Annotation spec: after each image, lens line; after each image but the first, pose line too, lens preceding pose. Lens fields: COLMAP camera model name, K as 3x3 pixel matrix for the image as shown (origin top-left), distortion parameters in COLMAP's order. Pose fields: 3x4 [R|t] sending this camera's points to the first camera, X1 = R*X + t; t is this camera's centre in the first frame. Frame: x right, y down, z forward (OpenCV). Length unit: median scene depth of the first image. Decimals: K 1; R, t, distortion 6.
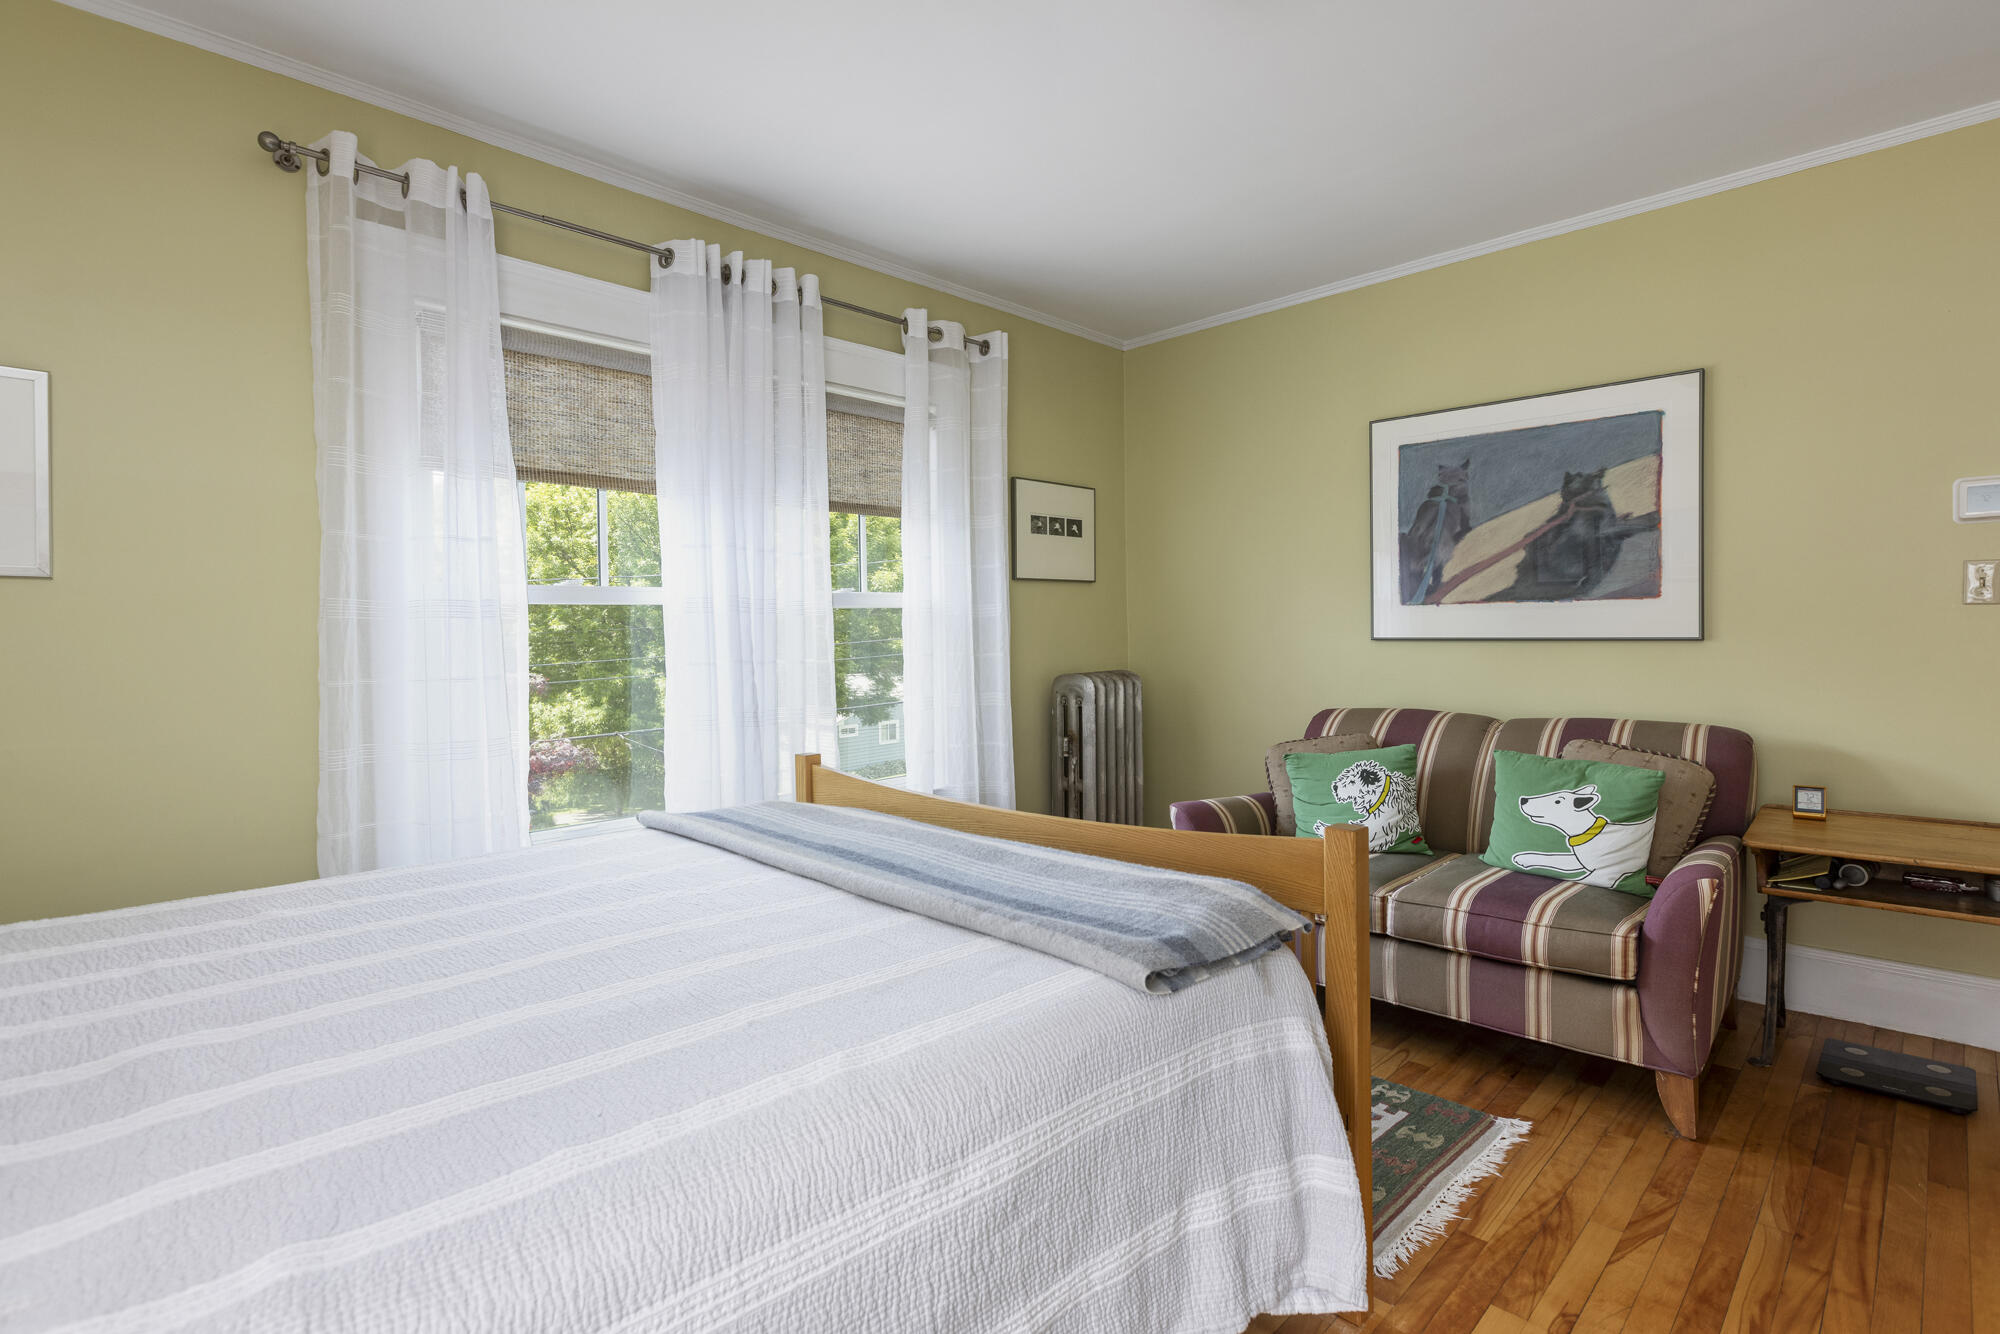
lens RADIAL K [[994.6, 0, 997.6], [0, 994.6, 615.1], [0, 0, 1]] dist [0.026129, -0.000073]
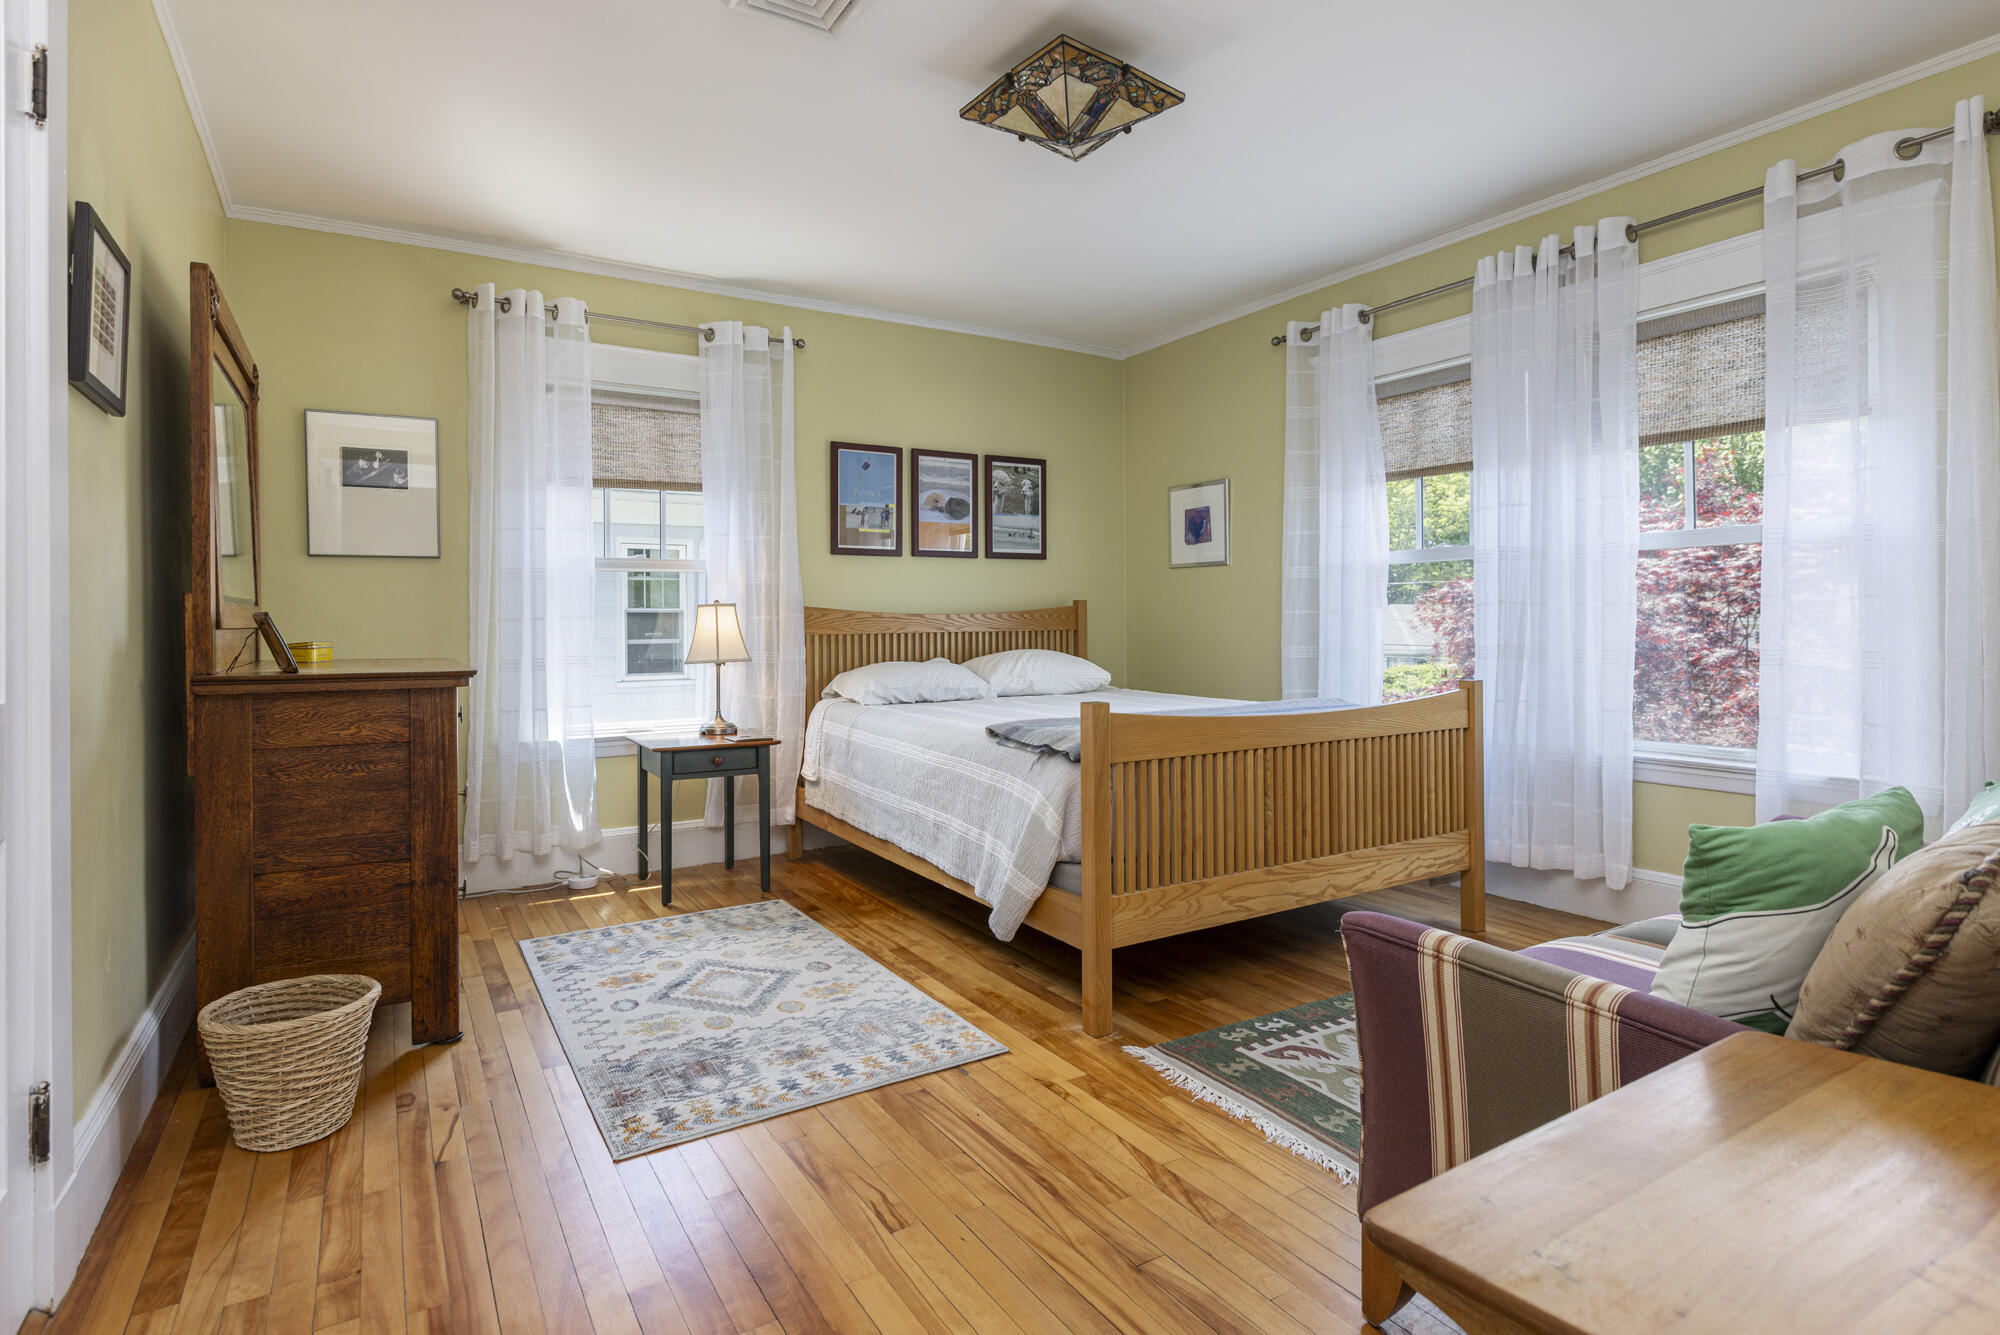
lens RADIAL K [[994.6, 0, 997.6], [0, 994.6, 615.6], [0, 0, 1]] dist [0.026129, -0.000073]
pose [[-0.234159, 0.006248, -0.972178, 1.505099], [0.013658, 0.999902, 0.003137, 0.074011], [0.972102, -0.012543, -0.234221, 1.025529]]
